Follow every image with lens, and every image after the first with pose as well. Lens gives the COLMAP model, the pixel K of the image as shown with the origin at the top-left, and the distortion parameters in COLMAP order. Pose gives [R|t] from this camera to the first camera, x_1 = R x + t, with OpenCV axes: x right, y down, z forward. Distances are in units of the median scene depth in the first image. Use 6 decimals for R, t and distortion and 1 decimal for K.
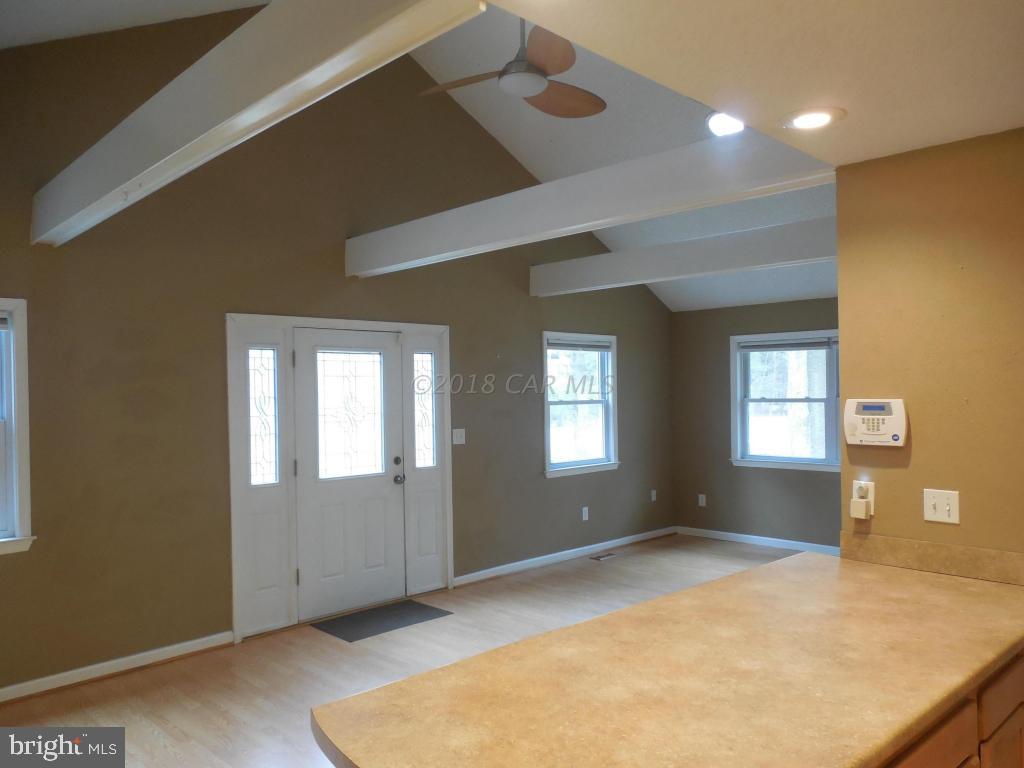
lens RADIAL K [[762.7, 0, 510.5], [0, 762.7, 383.9], [0, 0, 1]] dist [-0.009129, 0.000991]
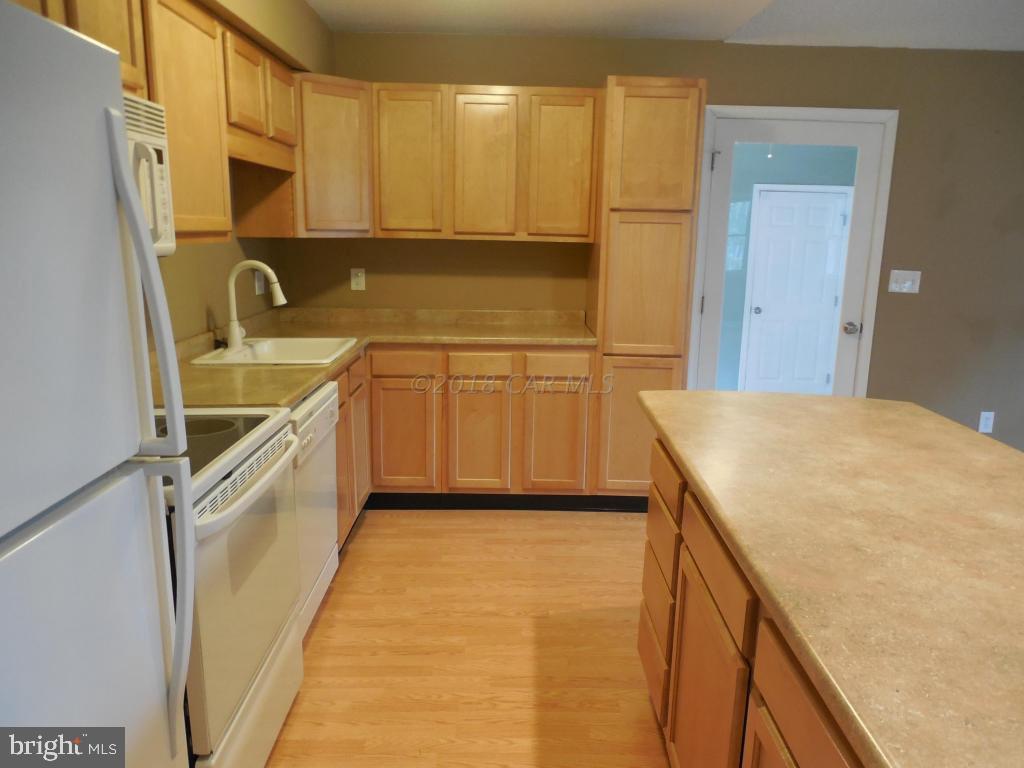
lens RADIAL K [[762.7, 0, 512.0], [0, 762.7, 388.5], [0, 0, 1]] dist [-0.009129, 0.000991]
pose [[-0.675045, 0.143945, -0.723599, 1.198247], [-0.023992, 0.975980, 0.216533, 0.074845], [0.737387, 0.163530, -0.655377, 1.222033]]
